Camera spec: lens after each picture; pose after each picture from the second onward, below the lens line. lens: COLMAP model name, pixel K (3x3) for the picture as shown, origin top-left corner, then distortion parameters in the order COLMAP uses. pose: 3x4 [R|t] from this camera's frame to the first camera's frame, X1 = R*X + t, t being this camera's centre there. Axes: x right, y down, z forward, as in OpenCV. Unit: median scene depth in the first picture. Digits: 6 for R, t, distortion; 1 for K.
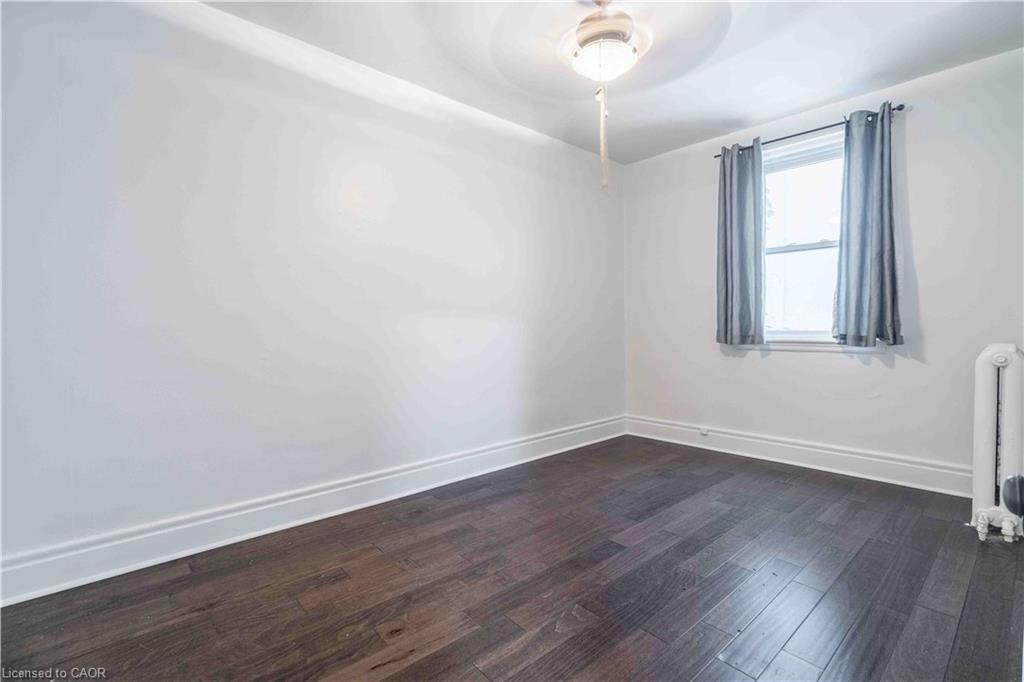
lens RADIAL K [[463.2, 0, 512.0], [0, 463.2, 341.0], [0, 0, 1]] dist [-0.000008, 0.000683]
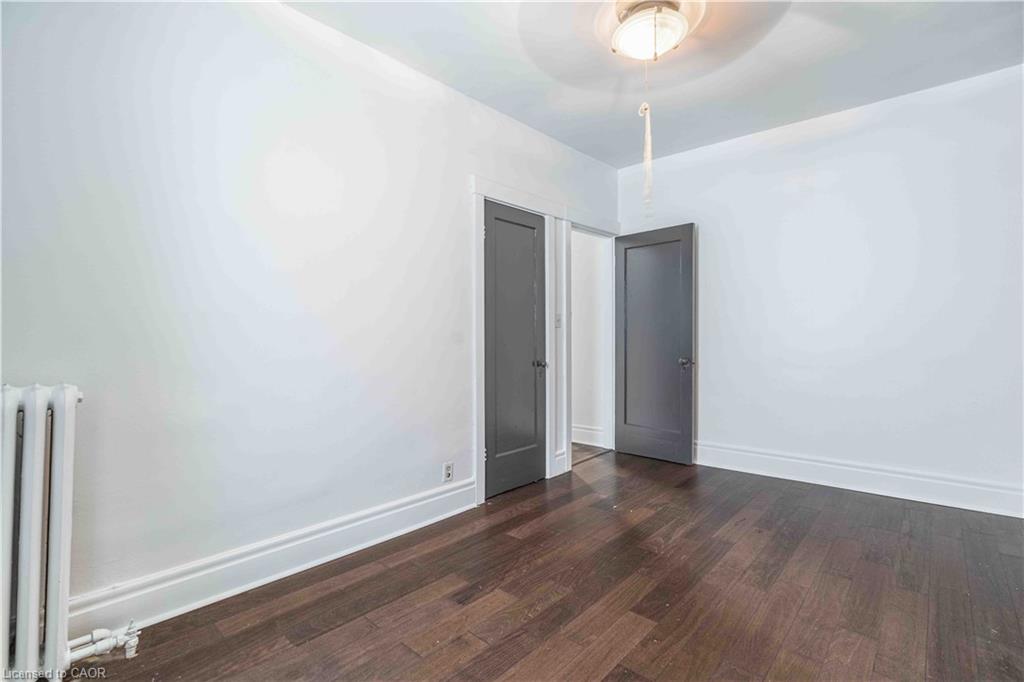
lens RADIAL K [[463.2, 0, 512.0], [0, 463.2, 341.0], [0, 0, 1]] dist [-0.000008, 0.000683]
pose [[-0.994135, 0.013036, -0.107358, 0.581642], [0.008938, 0.999216, 0.038565, -0.064729], [0.107777, 0.037379, -0.993472, 1.920207]]
